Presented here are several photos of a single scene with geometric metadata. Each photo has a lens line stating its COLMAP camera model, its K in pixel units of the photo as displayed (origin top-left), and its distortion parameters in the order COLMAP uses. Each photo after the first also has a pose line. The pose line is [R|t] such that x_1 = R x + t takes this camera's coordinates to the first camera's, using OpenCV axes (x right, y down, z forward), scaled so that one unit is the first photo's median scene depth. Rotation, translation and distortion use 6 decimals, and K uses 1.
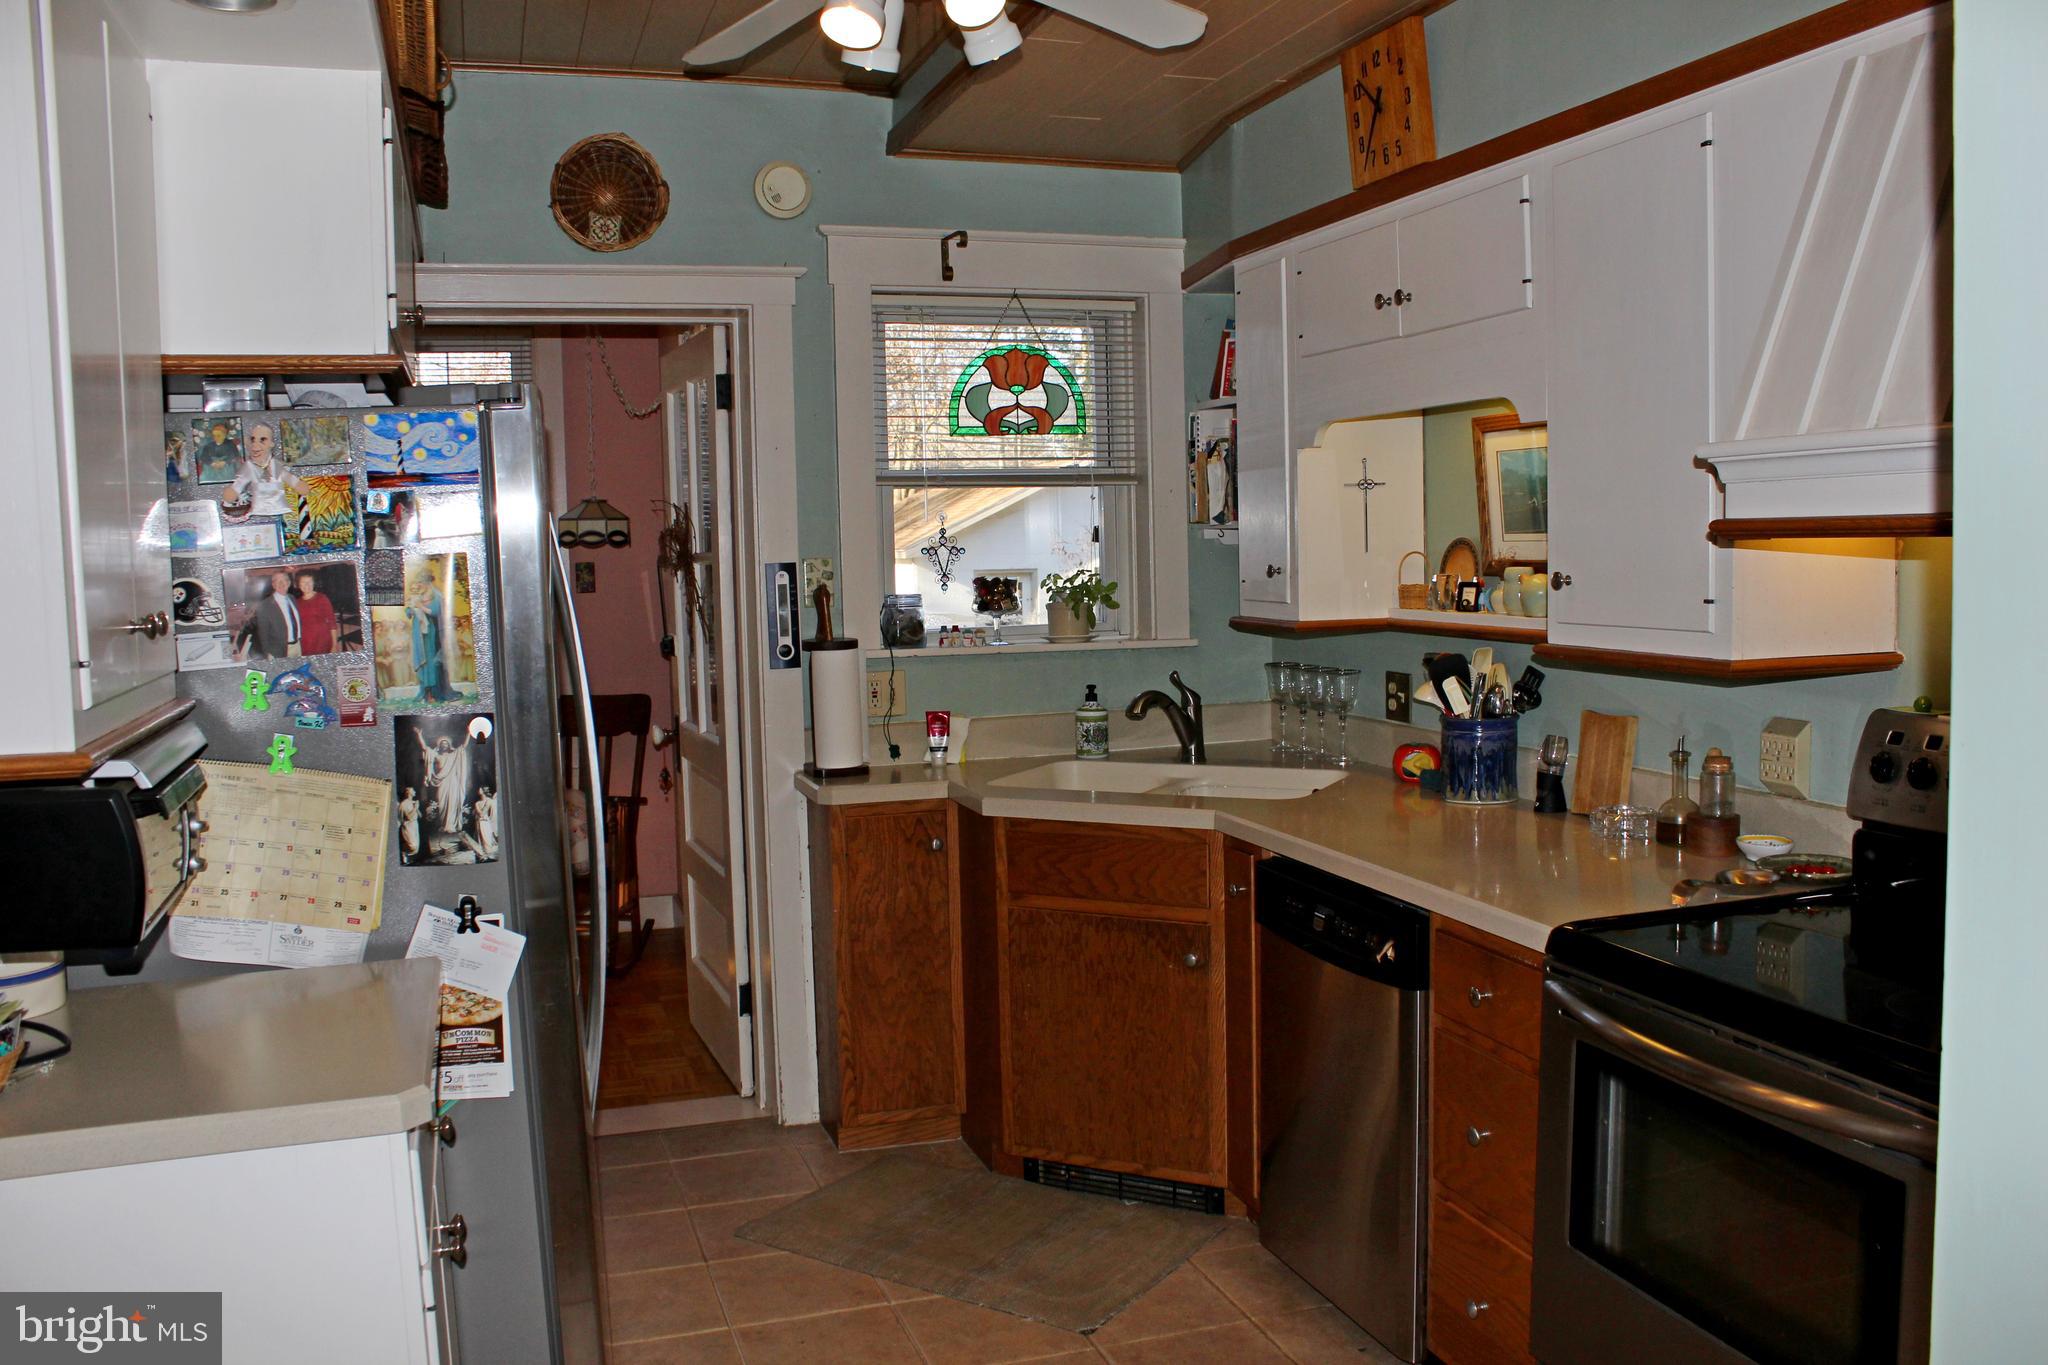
lens RADIAL K [[1746.0, 0, 1024.0], [0, 1746.0, 682.5], [0, 0, 1]] dist [-0.164724, 0.166882]
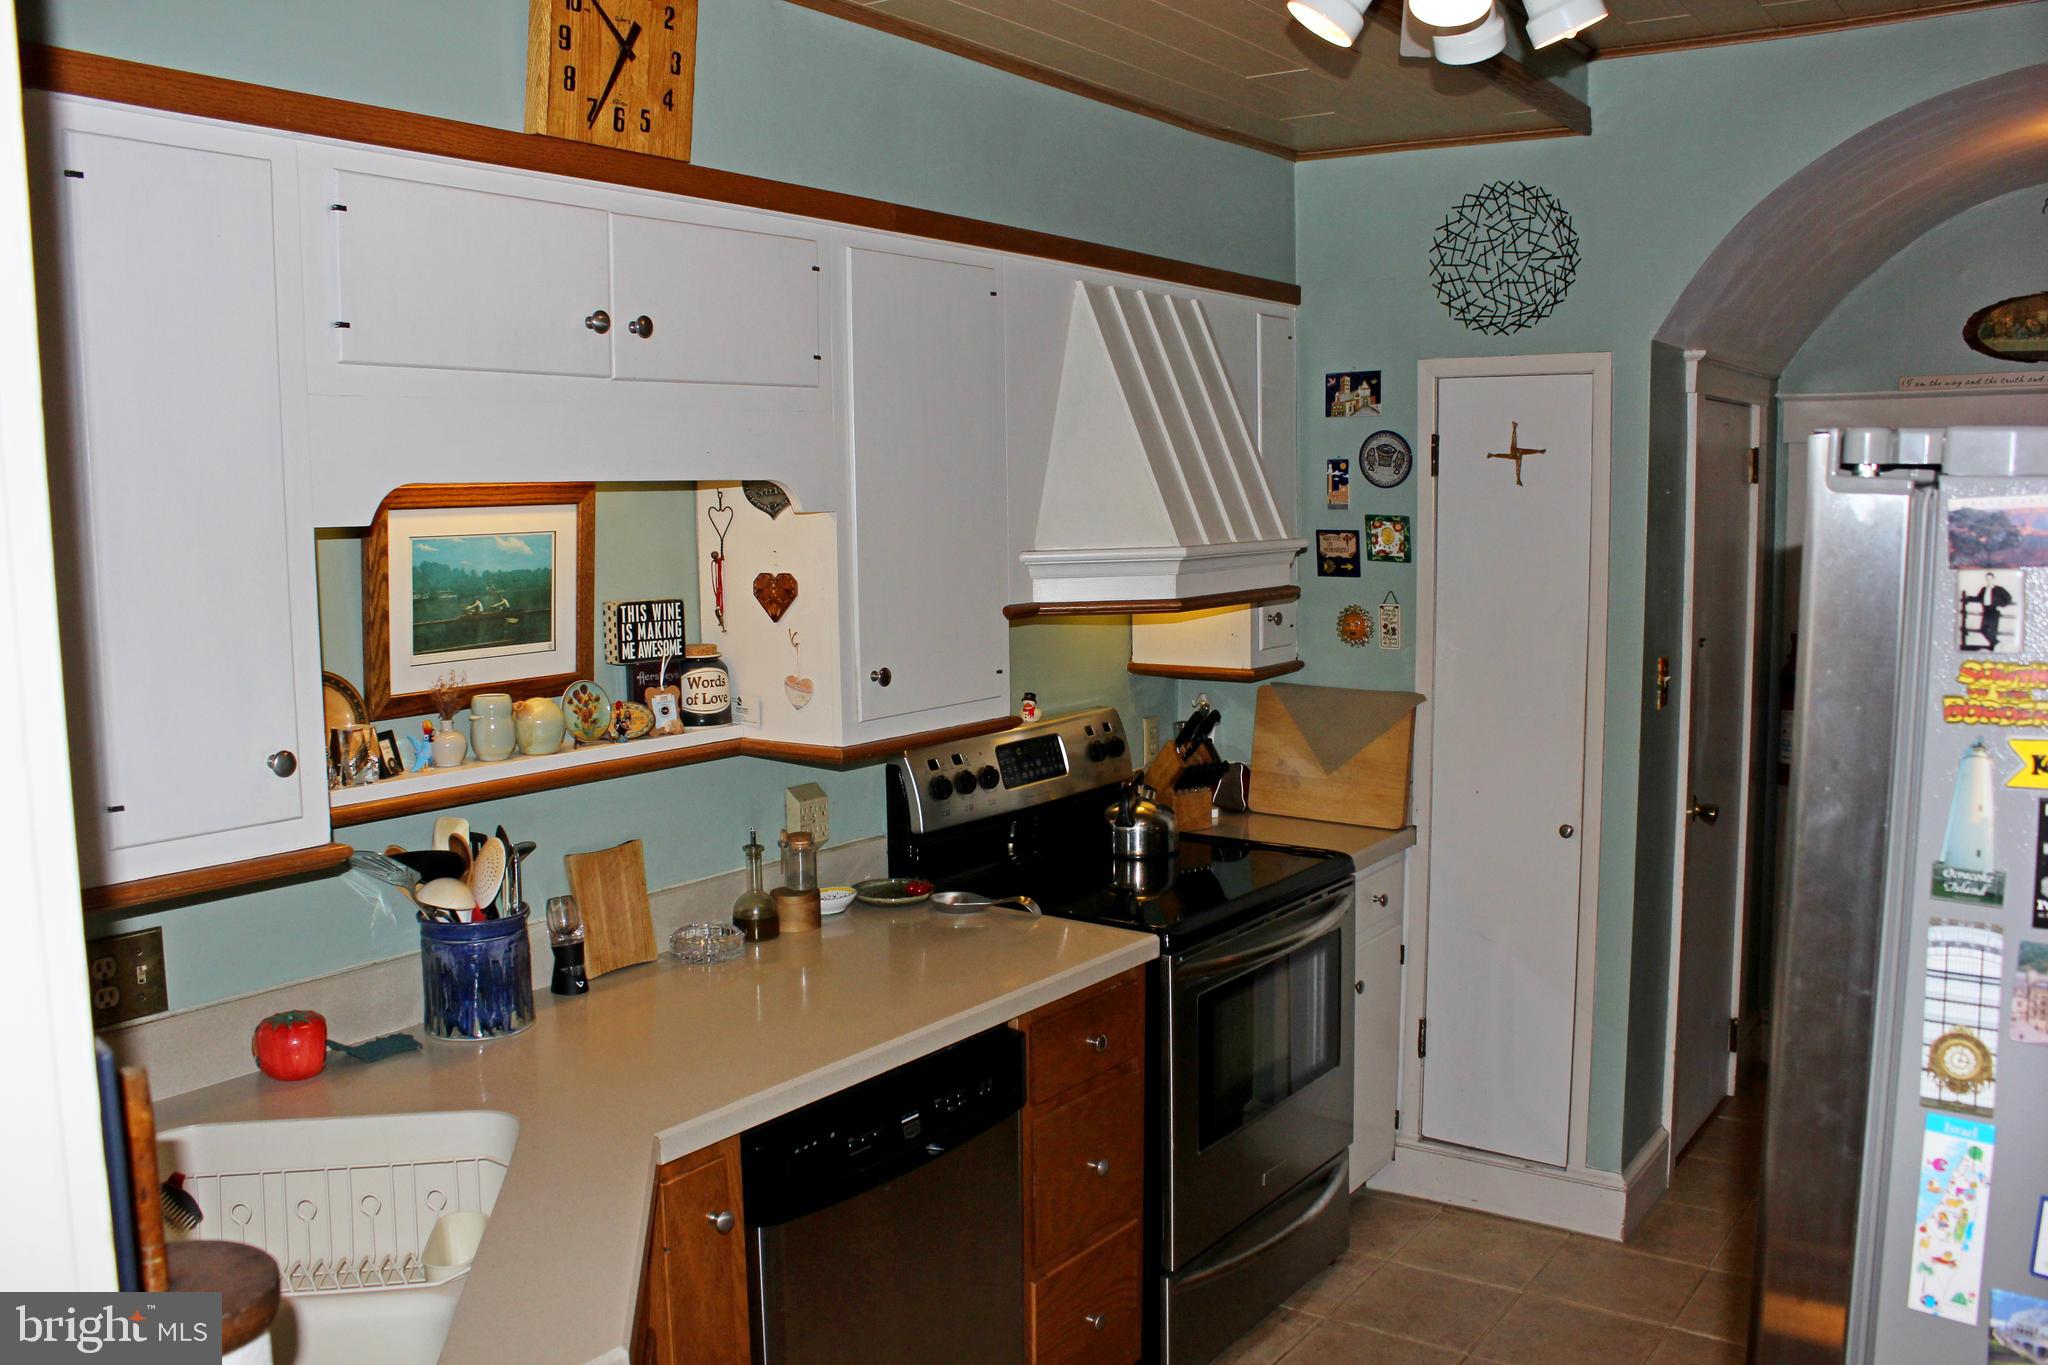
lens RADIAL K [[1746.0, 0, 1024.0], [0, 1746.0, 682.5], [0, 0, 1]] dist [-0.164724, 0.166882]
pose [[-0.598856, -0.058716, 0.798701, -0.407036], [0.091990, 0.985664, 0.141433, -0.144596], [-0.795556, 0.158171, -0.584870, 1.160276]]
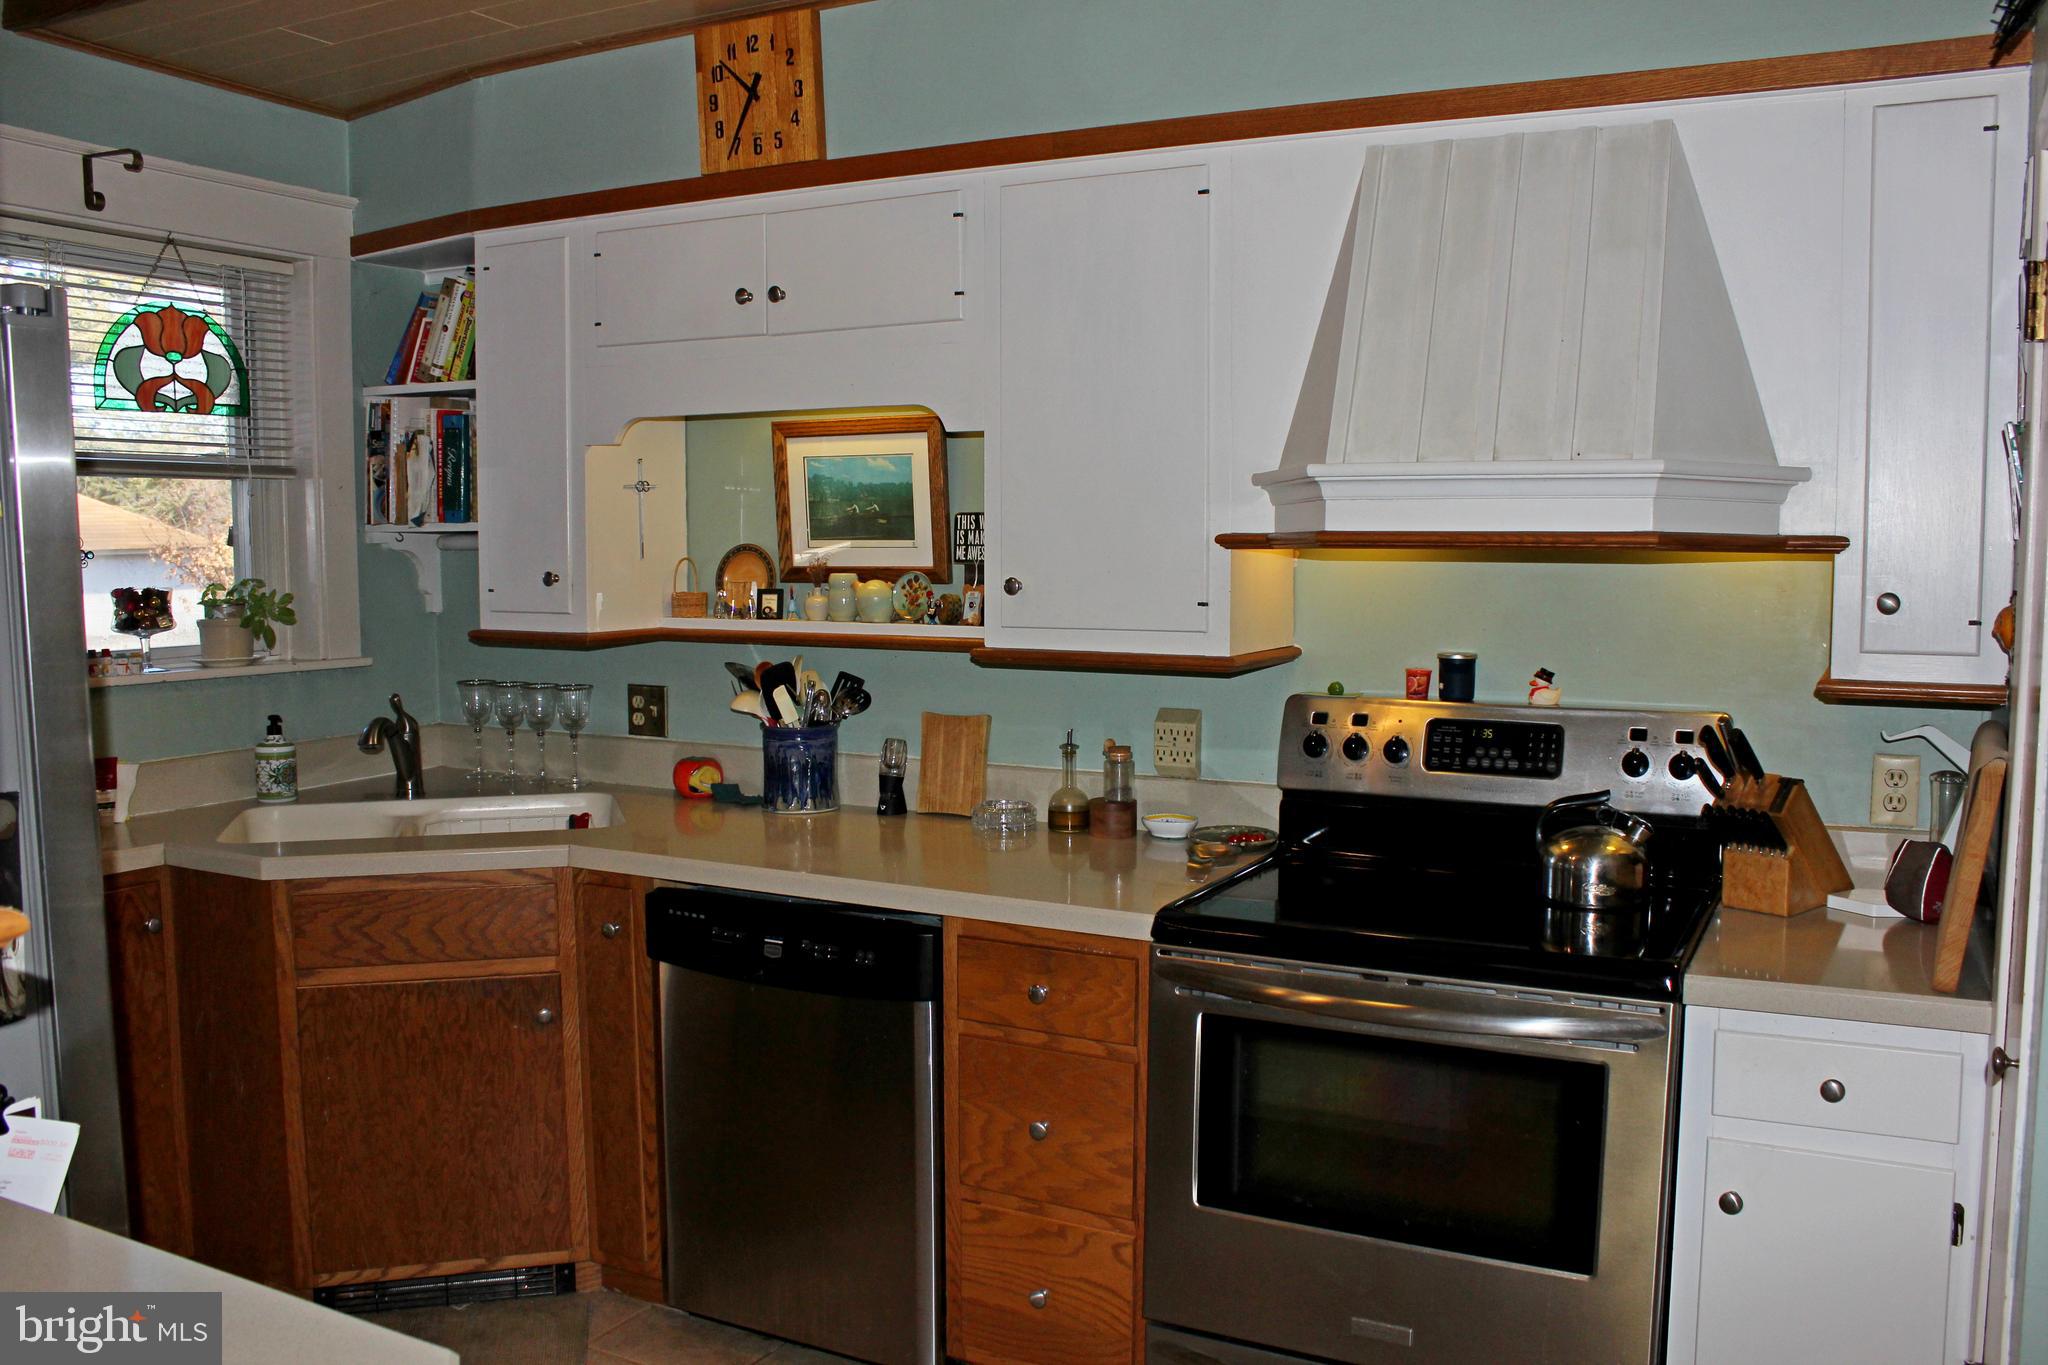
lens RADIAL K [[1746.0, 0, 1024.0], [0, 1746.0, 682.5], [0, 0, 1]] dist [-0.164724, 0.166882]
pose [[0.715867, -0.038680, 0.697165, -0.321891], [0.042413, 0.999030, 0.011878, -0.010320], [-0.696947, 0.021066, 0.716813, 0.186716]]
